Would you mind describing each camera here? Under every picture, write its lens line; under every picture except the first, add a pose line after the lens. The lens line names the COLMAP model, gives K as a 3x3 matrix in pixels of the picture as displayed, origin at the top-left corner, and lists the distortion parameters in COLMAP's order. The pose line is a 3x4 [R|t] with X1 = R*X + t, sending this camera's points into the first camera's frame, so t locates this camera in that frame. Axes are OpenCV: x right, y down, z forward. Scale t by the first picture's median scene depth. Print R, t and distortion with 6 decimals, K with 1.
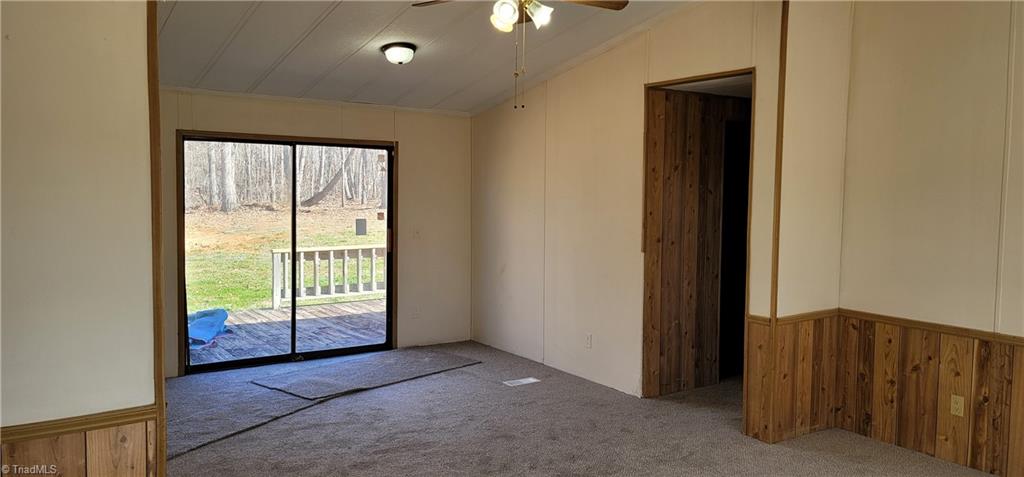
lens RADIAL K [[744.0, 0, 523.9], [0, 744.0, 234.8], [0, 0, 1]] dist [0.064445, -0.031833]
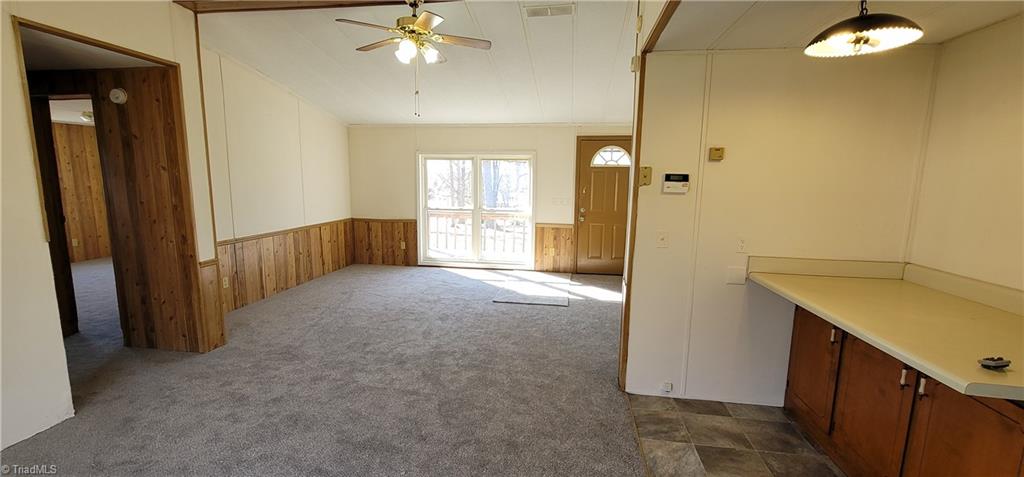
lens RADIAL K [[416.6, 0, 509.1], [0, 416.6, 238.0], [0, 0, 1]] dist [-0.007869, 0.000714]
pose [[-0.725393, -0.123591, 0.677148, -0.530160], [0.019562, 0.979650, 0.199758, -0.062957], [-0.688057, 0.158149, -0.708214, 1.056121]]
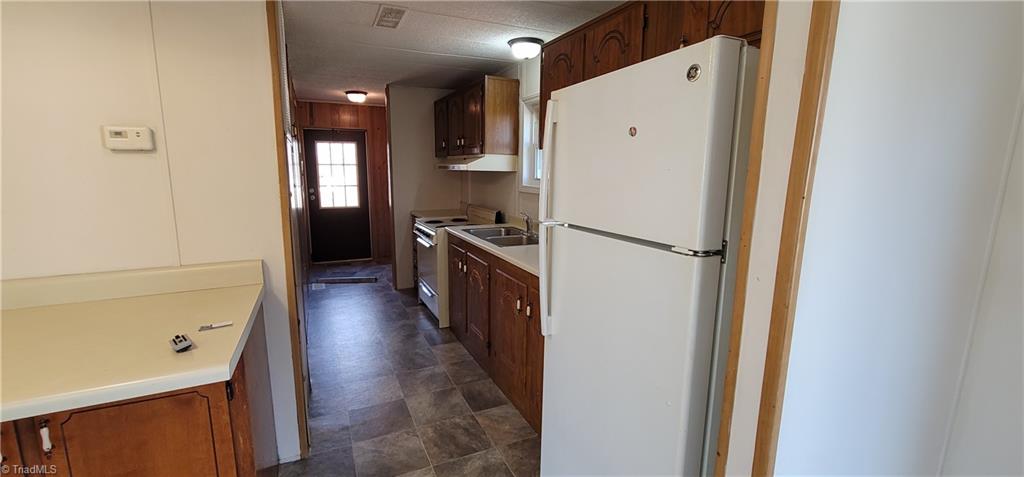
lens RADIAL K [[416.6, 0, 511.4], [0, 416.6, 236.7], [0, 0, 1]] dist [-0.007869, 0.000714]
pose [[-0.165288, 0.143648, -0.975728, -0.399469], [-0.071967, 0.984942, 0.157196, -0.036004], [0.983616, 0.096203, -0.152461, 0.885472]]
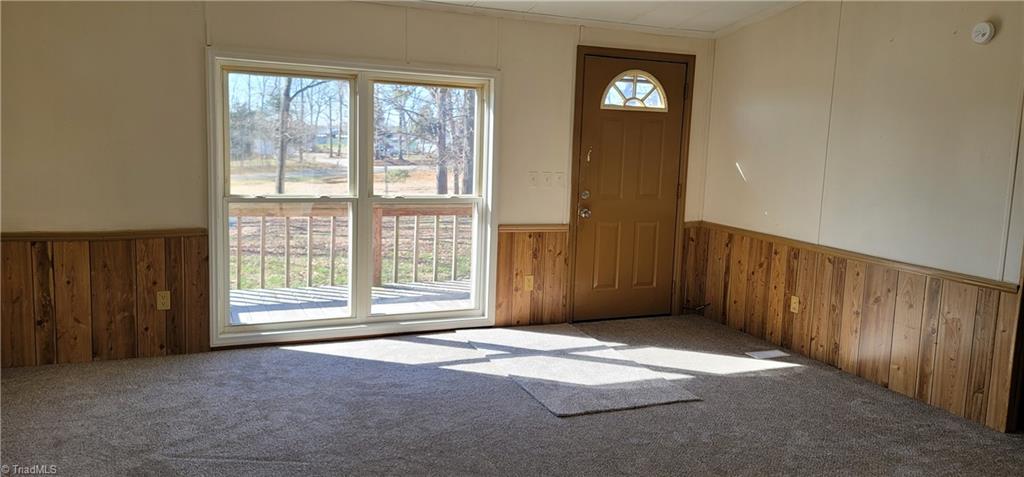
lens RADIAL K [[744.0, 0, 519.2], [0, 744.0, 229.6], [0, 0, 1]] dist [0.064445, -0.031833]
pose [[-0.981282, -0.078399, 0.175894, 0.068414], [-0.043952, 0.980449, 0.191803, -0.050435], [-0.187492, 0.180482, -0.965543, 1.116341]]
